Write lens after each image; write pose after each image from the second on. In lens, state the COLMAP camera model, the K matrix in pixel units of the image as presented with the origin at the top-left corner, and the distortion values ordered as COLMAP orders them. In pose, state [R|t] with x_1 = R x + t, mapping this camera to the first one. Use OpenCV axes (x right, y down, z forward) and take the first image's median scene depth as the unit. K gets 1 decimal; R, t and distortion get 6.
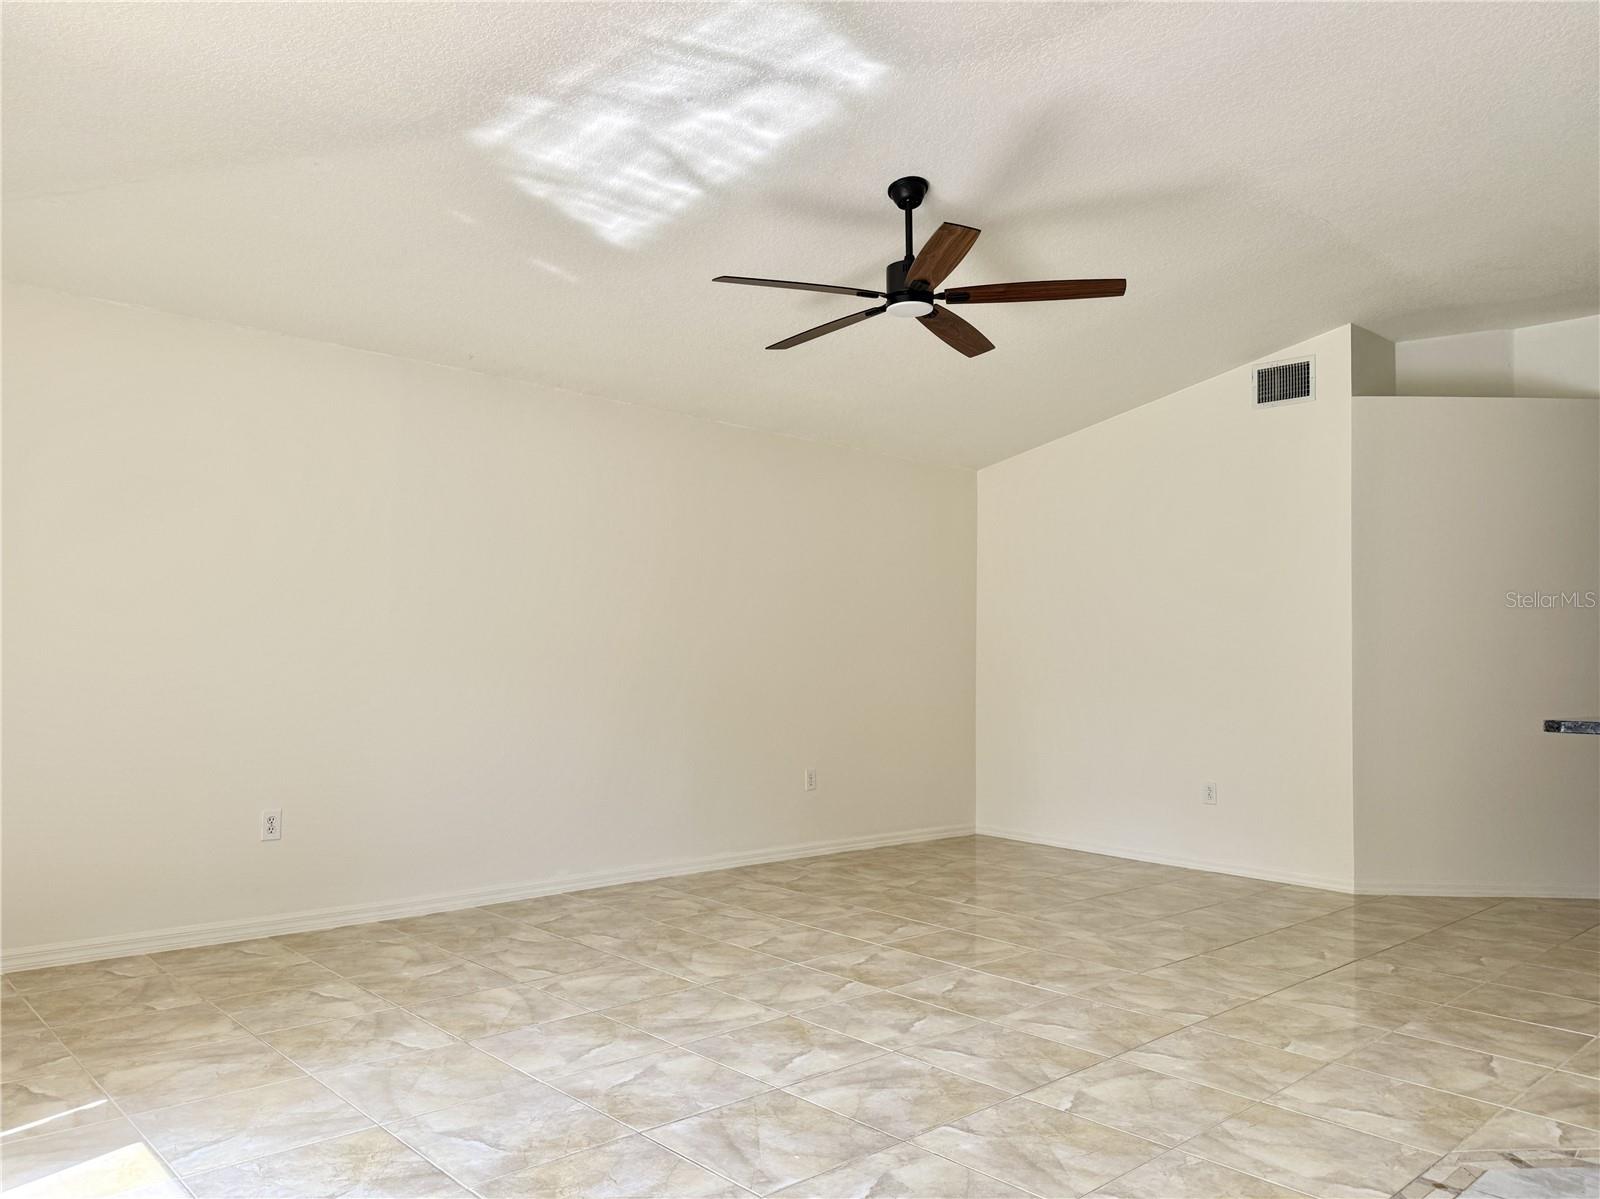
lens RADIAL K [[1145.2, 0, 788.8], [0, 1145.2, 573.5], [0, 0, 1]] dist [0.054040, -0.066305]
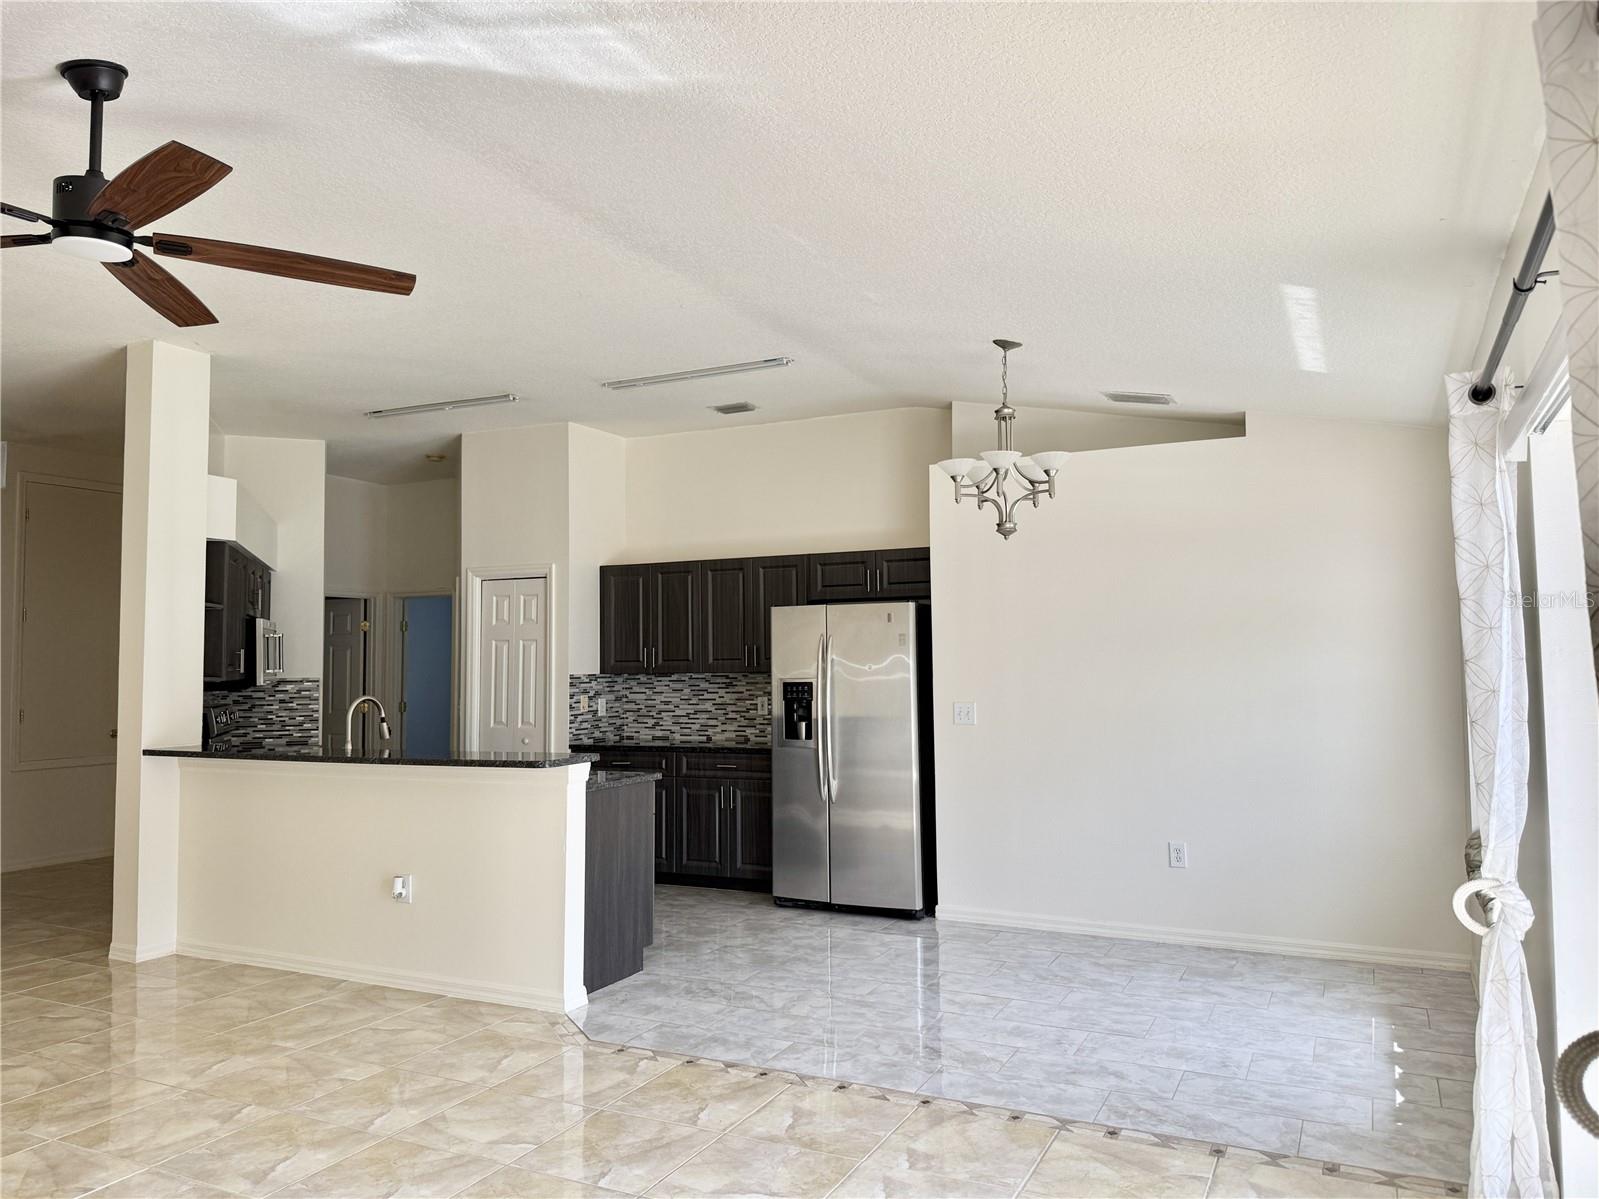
lens RADIAL K [[1162.6, 0, 798.1], [0, 1162.6, 583.4], [0, 0, 1]] dist [0.047562, -0.049792]
pose [[-0.349214, 0.048553, 0.935784, -0.705109], [-0.067957, 0.994715, -0.076971, -0.014720], [-0.934575, -0.090472, -0.344069, 0.876095]]
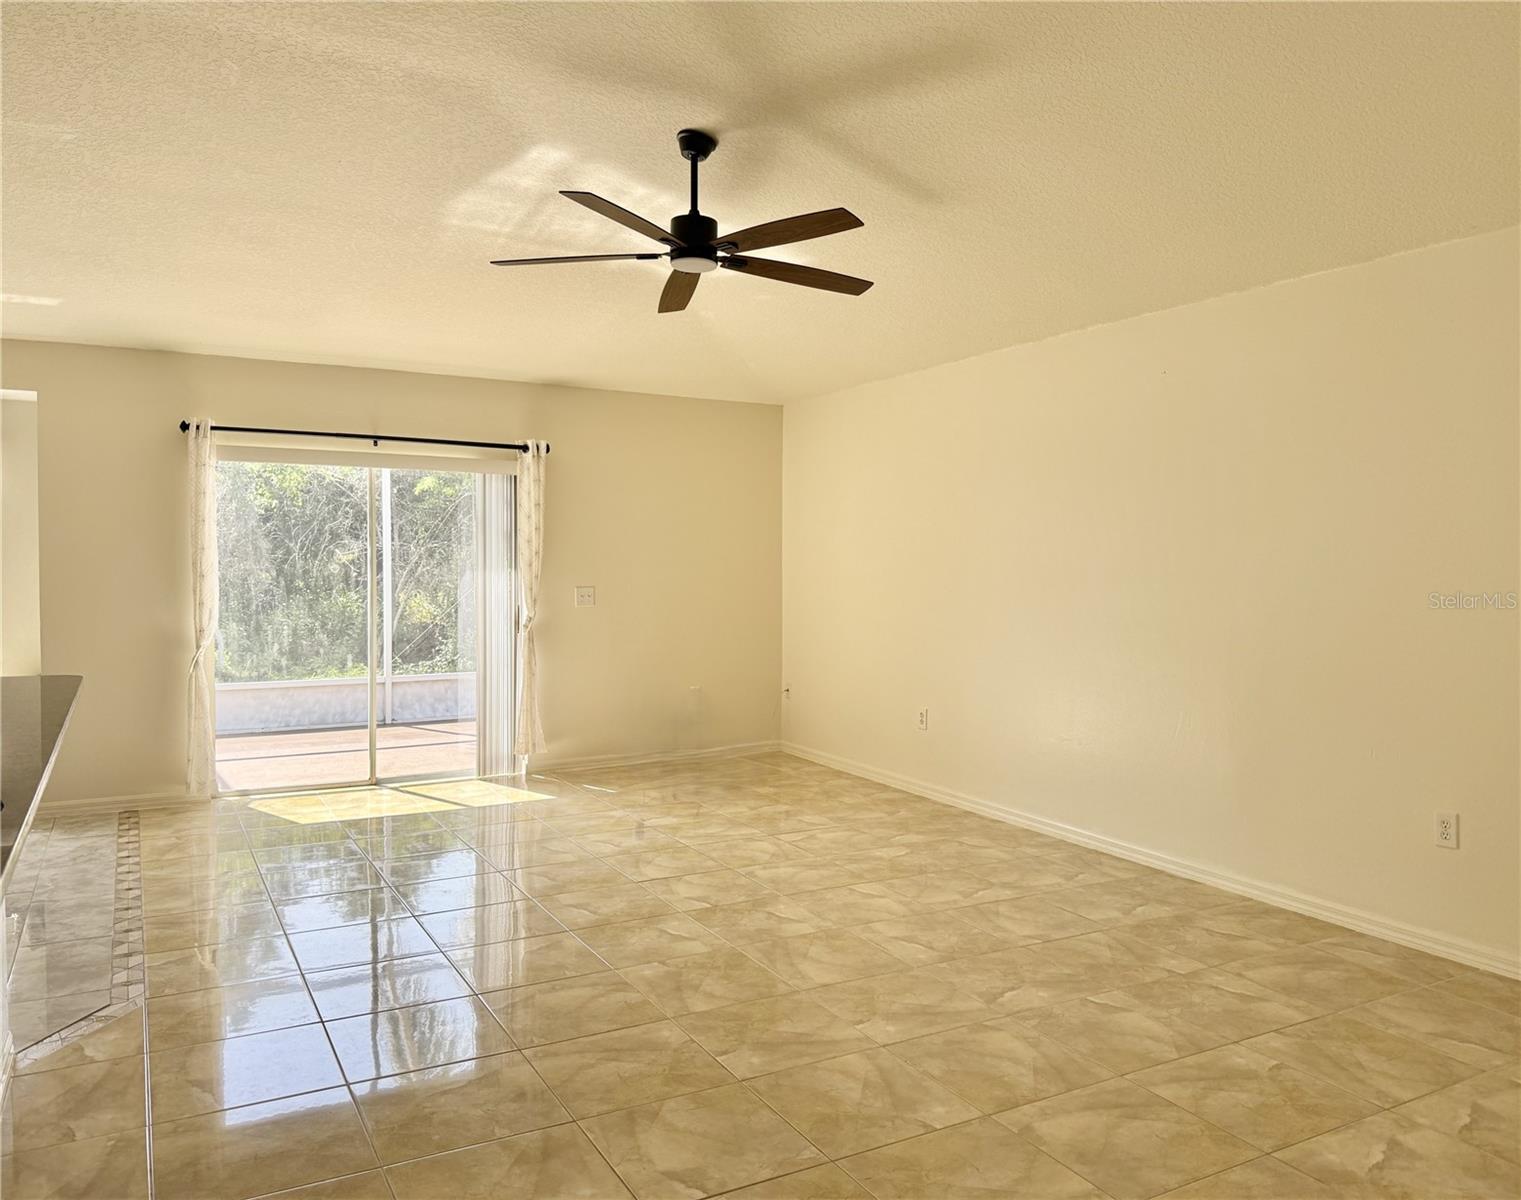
lens RADIAL K [[1143.2, 0, 770.0], [0, 1143.2, 598.7], [0, 0, 1]] dist [0.041359, -0.014804]
pose [[-0.244118, 0.017002, -0.969596, 1.102062], [0.067468, 0.997721, 0.000509, 0.066945], [0.967396, -0.065293, -0.244709, 1.348249]]
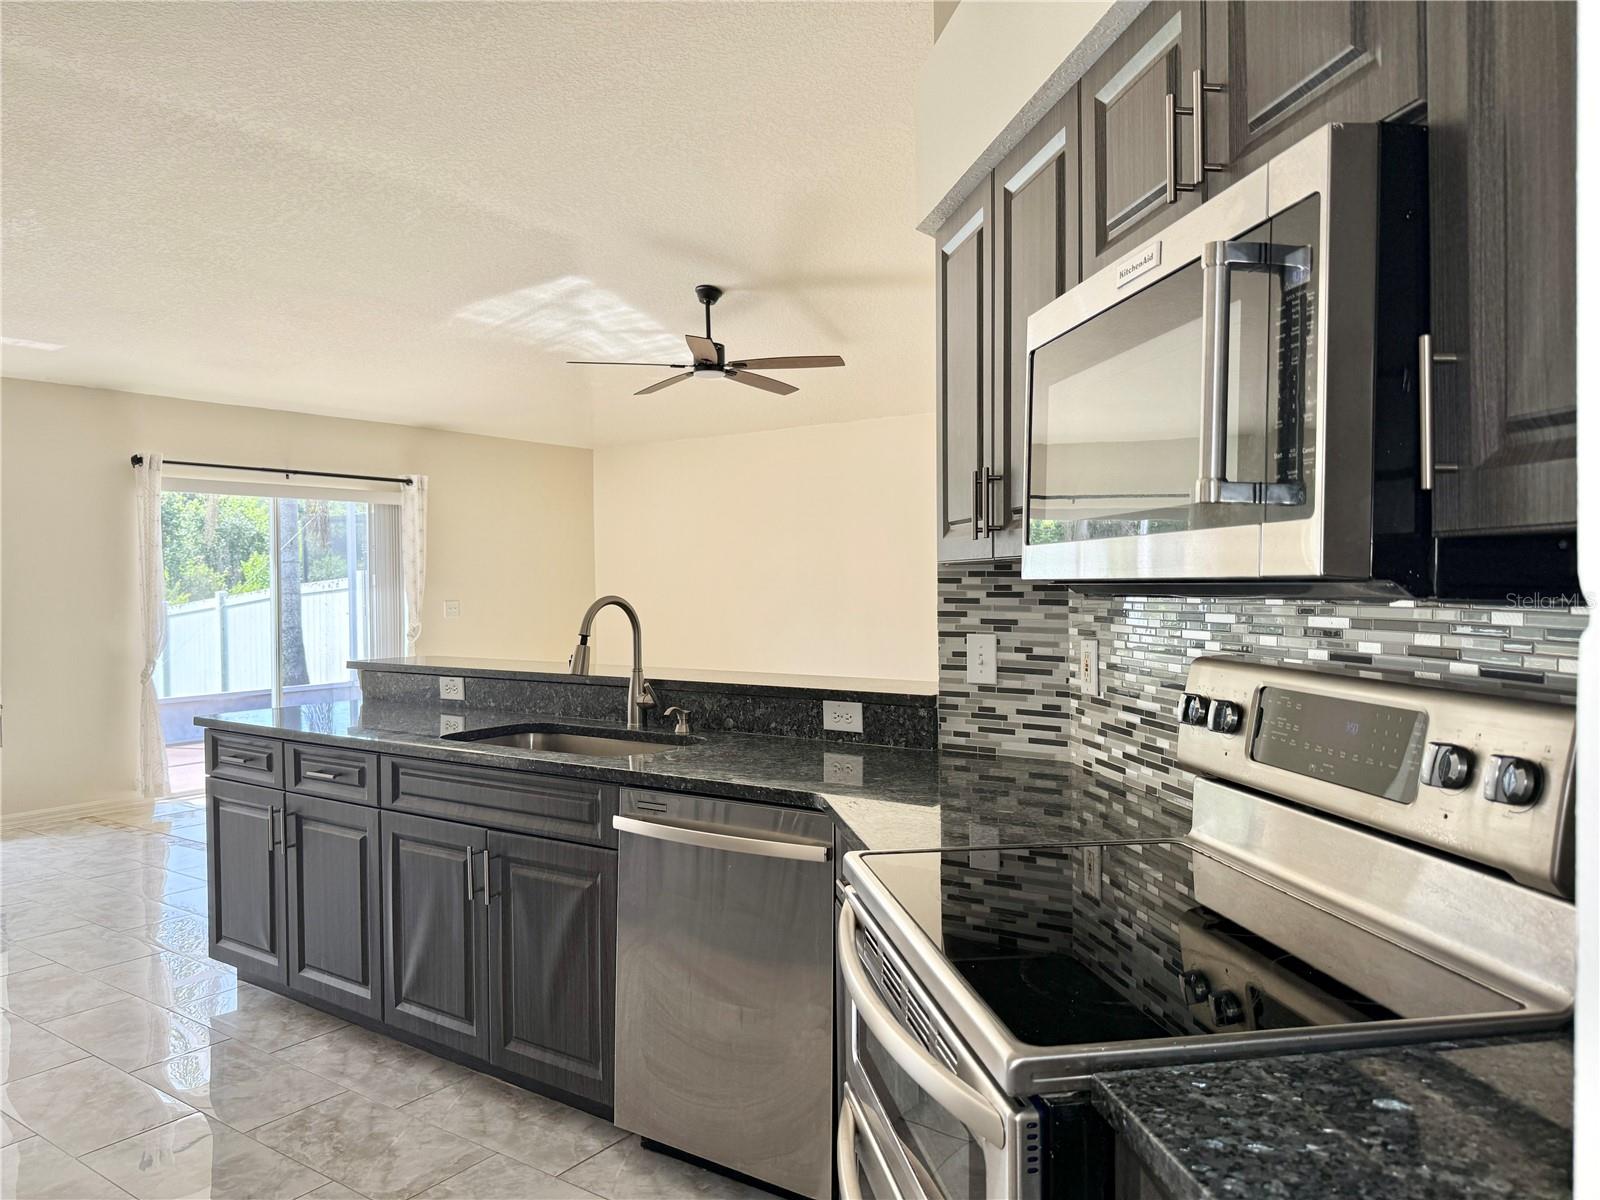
lens RADIAL K [[1145.2, 0, 806.0], [0, 1145.2, 594.8], [0, 0, 1]] dist [0.054040, -0.066305]
pose [[0.203476, 0.000072, -0.979080, 1.634757], [0.088664, 0.995890, 0.018499, 0.038150], [0.975057, -0.090573, 0.202634, 0.836449]]
